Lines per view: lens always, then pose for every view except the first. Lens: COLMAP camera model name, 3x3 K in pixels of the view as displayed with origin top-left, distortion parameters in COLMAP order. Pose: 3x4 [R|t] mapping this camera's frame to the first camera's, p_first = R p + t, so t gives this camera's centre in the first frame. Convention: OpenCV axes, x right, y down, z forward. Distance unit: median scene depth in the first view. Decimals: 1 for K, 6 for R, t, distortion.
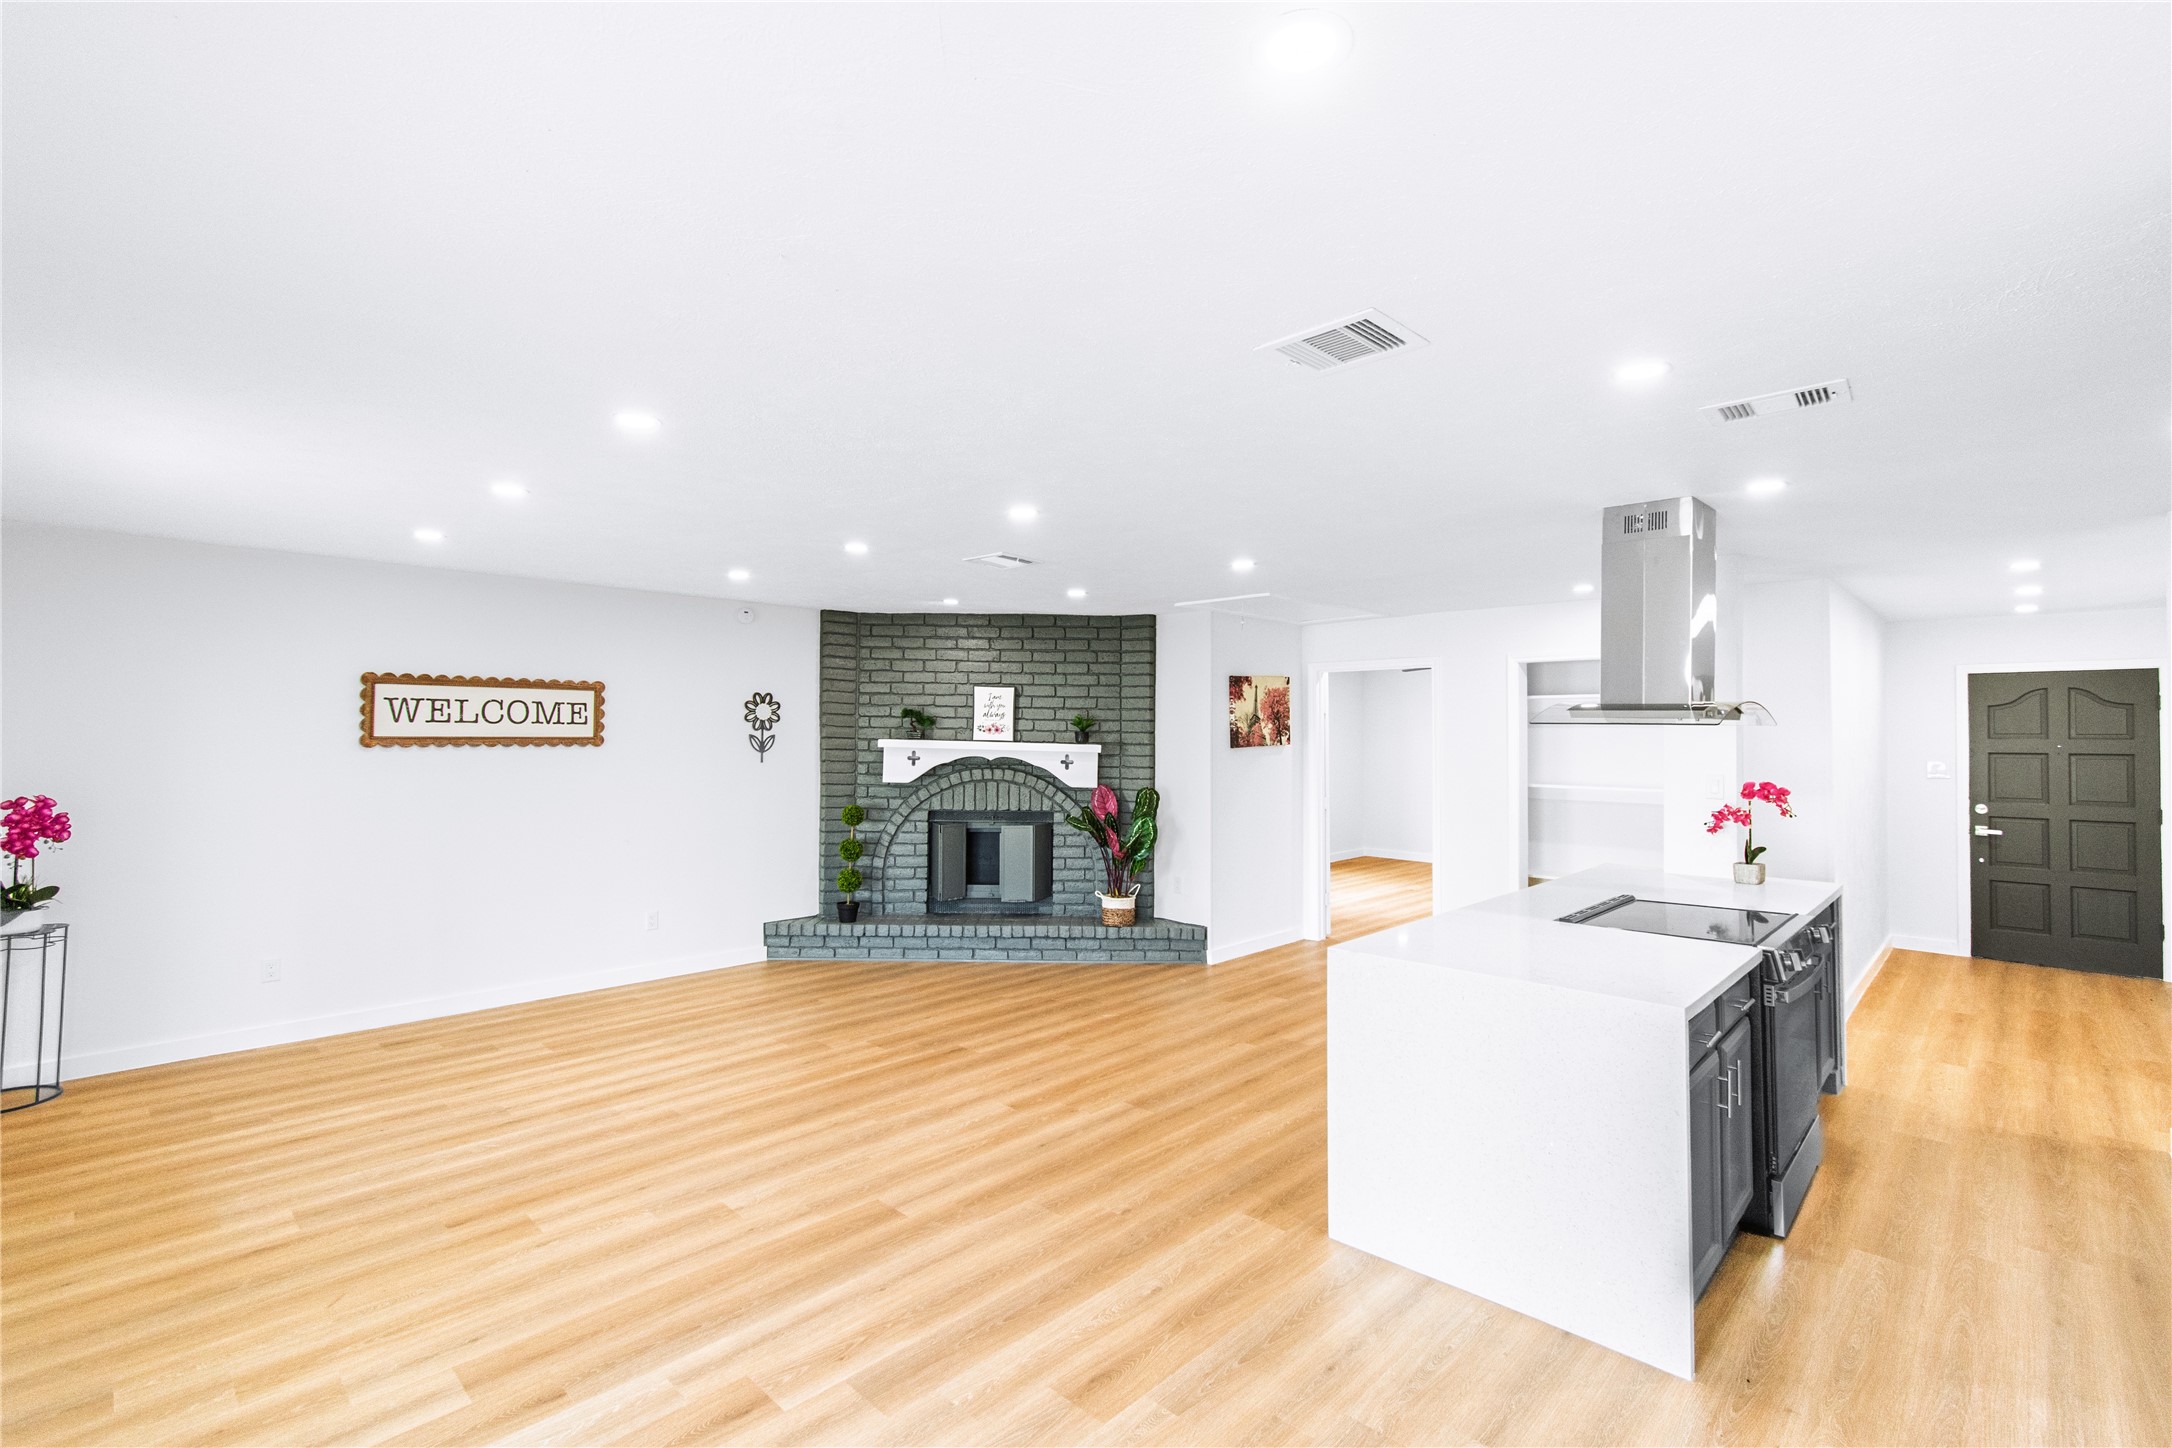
lens RADIAL K [[973.3, 0, 1081.2], [0, 973.3, 717.6], [0, 0, 1]] dist [0.000666, 0.002232]
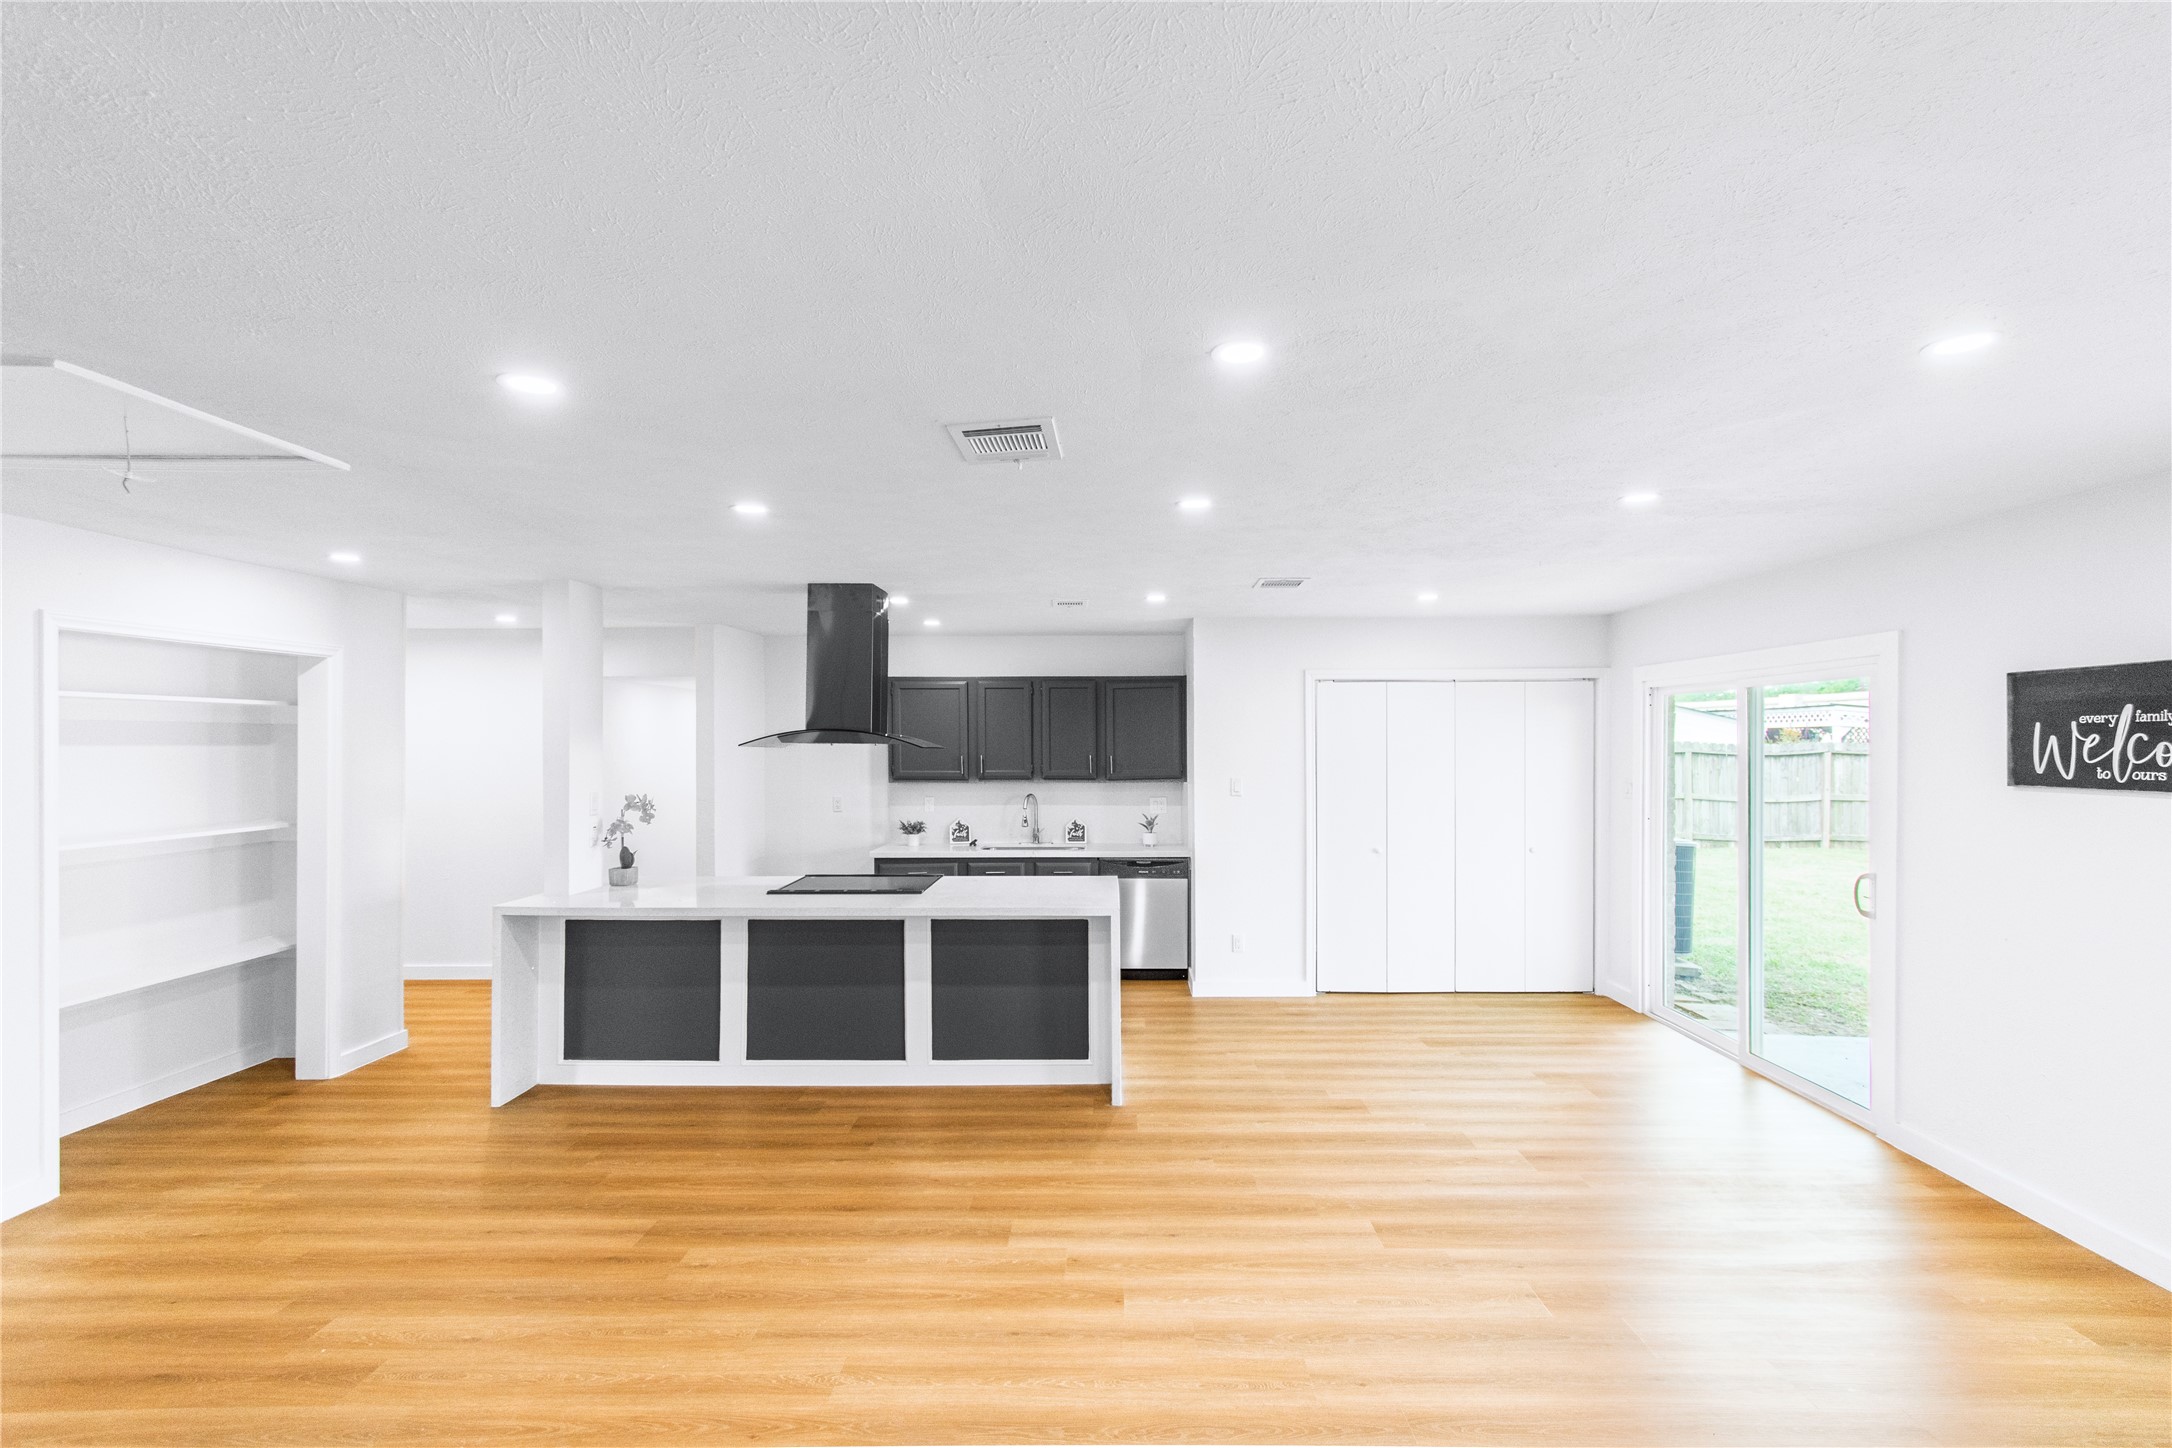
lens RADIAL K [[973.3, 0, 1117.5], [0, 973.3, 745.6], [0, 0, 1]] dist [0.000666, 0.002232]
pose [[-0.705699, -0.007446, 0.708472, -0.339638], [-0.015249, 0.999873, -0.004682, 0.002538], [-0.708347, -0.014108, -0.705723, 0.906451]]
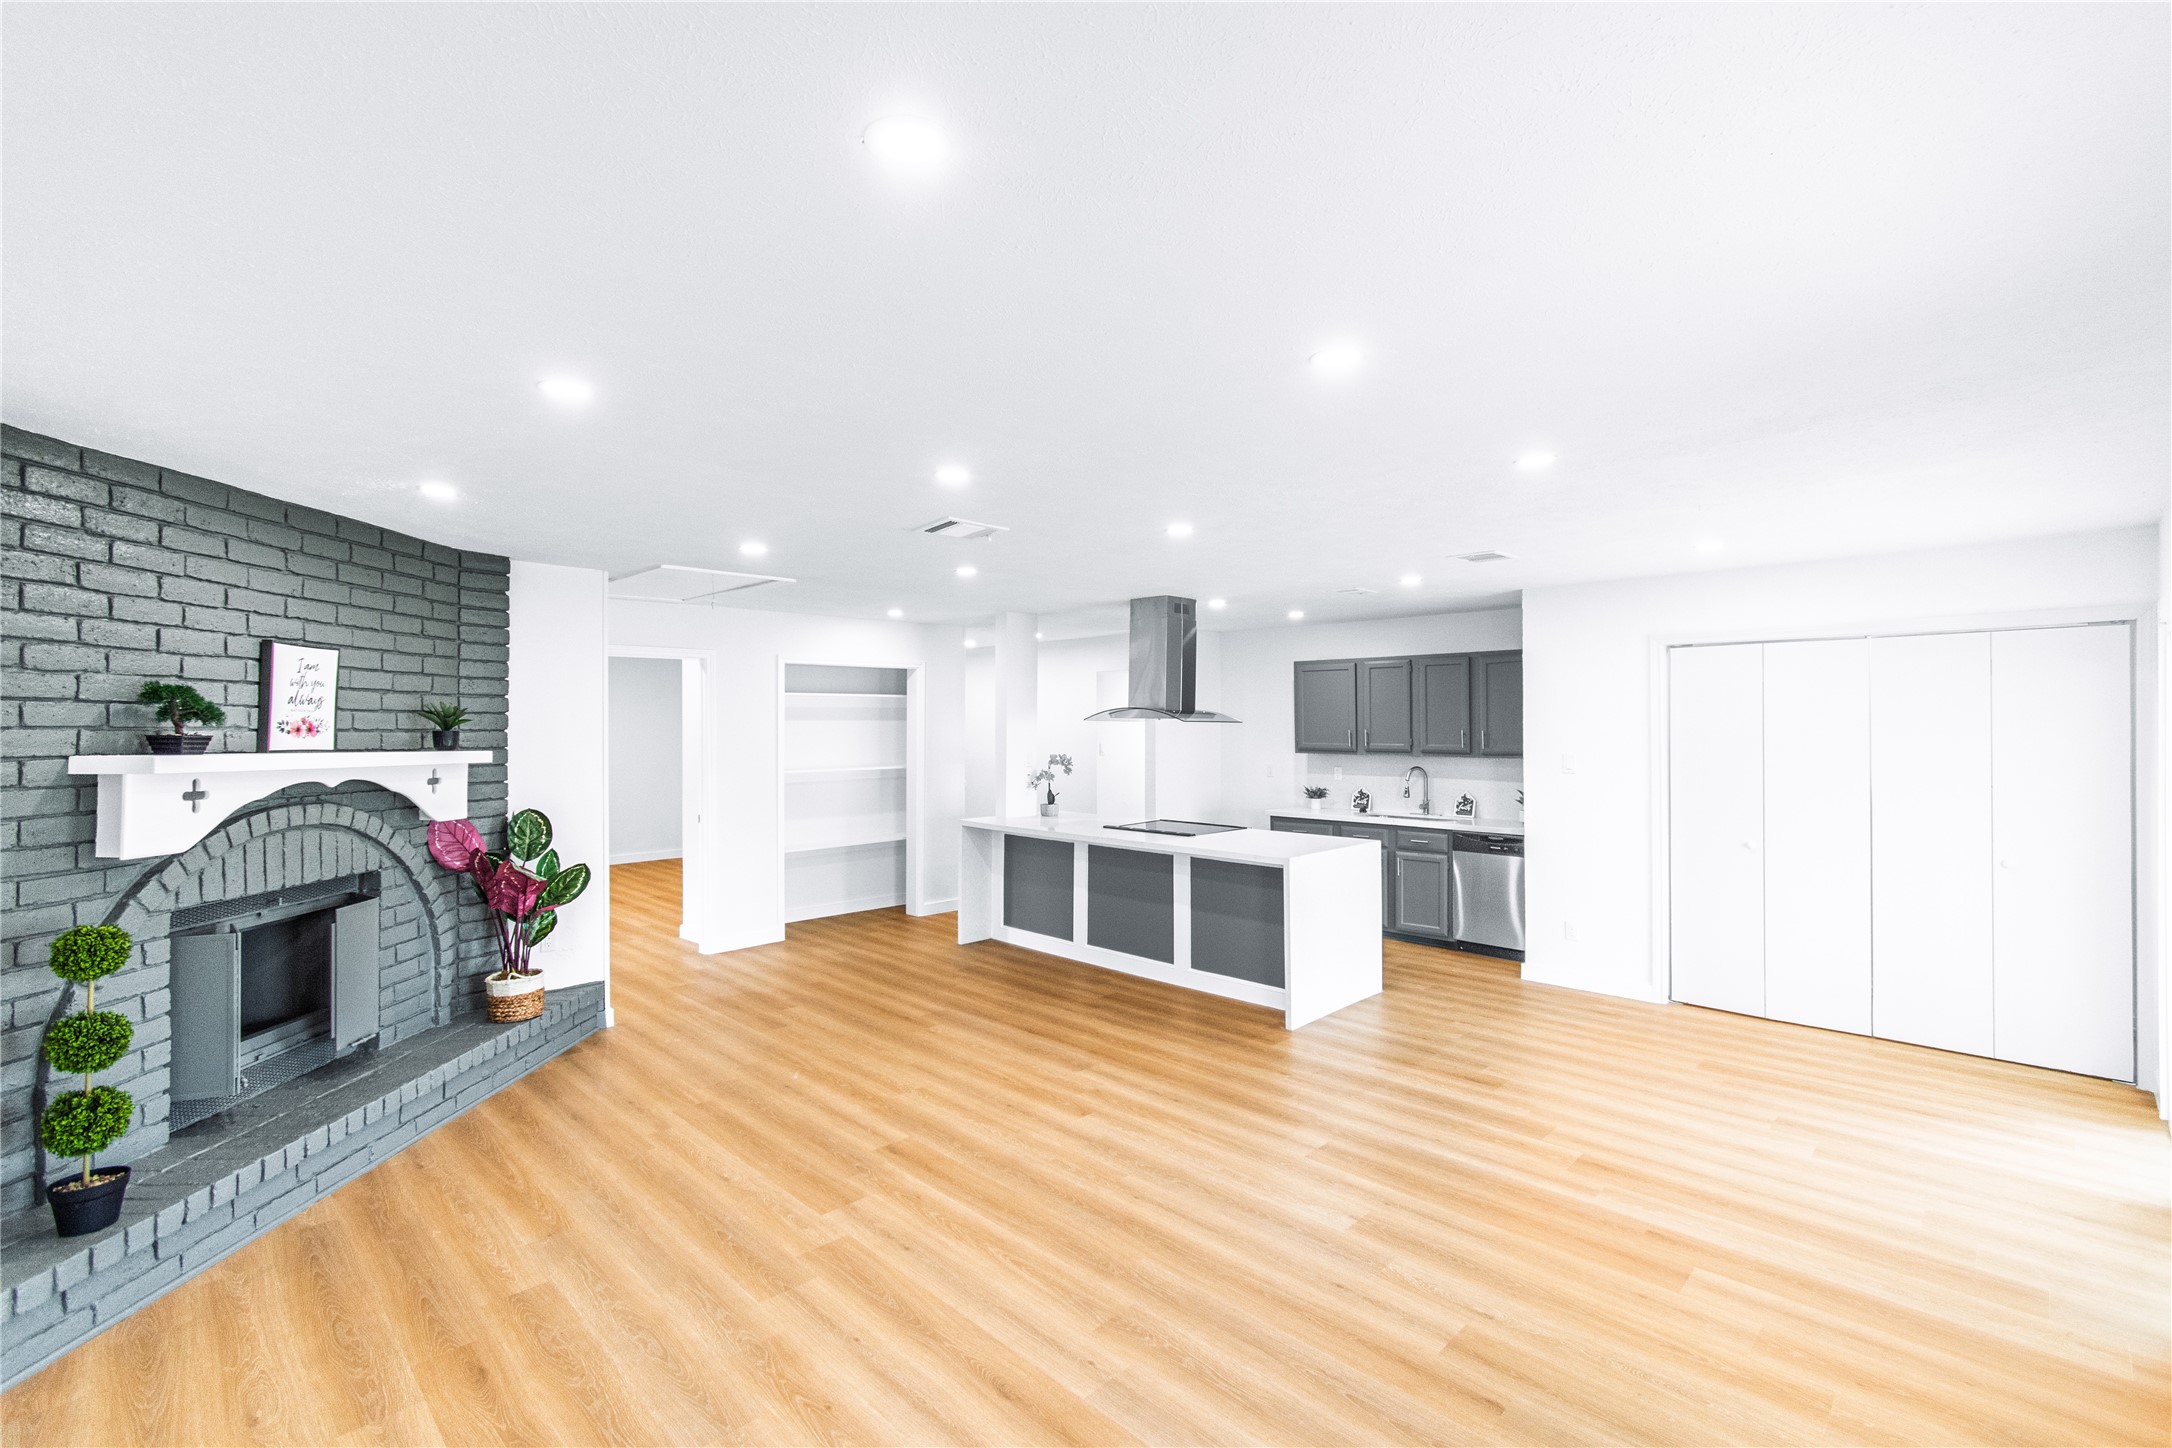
lens RADIAL K [[973.3, 0, 1097.7], [0, 973.3, 722.4], [0, 0, 1]] dist [0.000666, 0.002232]
pose [[-0.003658, -0.006373, 0.999973, -0.632908], [-0.015202, 0.999864, 0.006317, -0.000857], [-0.999878, -0.015178, -0.003755, 0.601842]]
